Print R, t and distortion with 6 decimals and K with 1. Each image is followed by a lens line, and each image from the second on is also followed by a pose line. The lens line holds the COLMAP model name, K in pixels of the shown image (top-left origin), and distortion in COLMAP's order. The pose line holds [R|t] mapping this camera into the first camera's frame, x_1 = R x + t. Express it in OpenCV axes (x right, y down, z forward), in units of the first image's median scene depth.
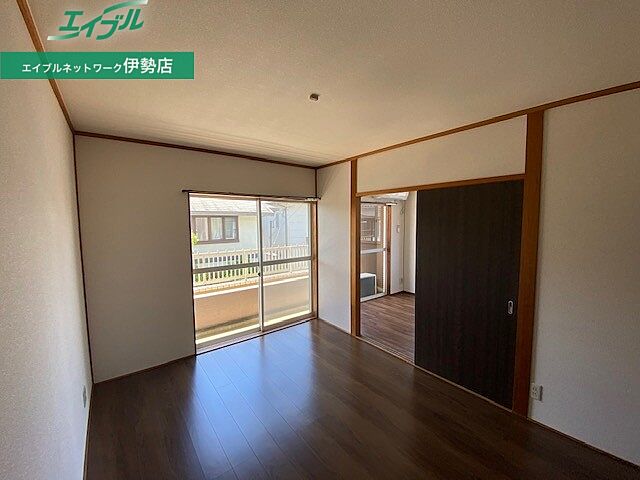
lens RADIAL K [[262.5, 0, 318.9], [0, 262.5, 239.5], [0, 0, 1]] dist [0.004053, -0.003987]
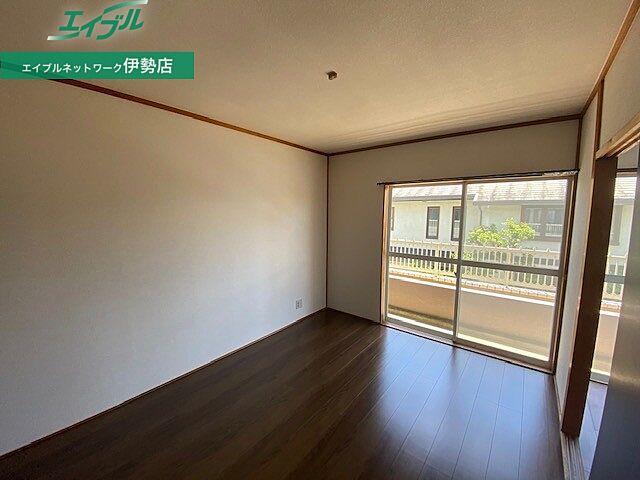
lens RADIAL K [[262.5, 0, 320.3], [0, 262.5, 243.2], [0, 0, 1]] dist [0.004053, -0.003987]
pose [[0.191943, 0.129103, -0.972877, 0.494987], [-0.074389, 0.990372, 0.116748, -0.030228], [0.978583, 0.049962, 0.199699, 0.412884]]
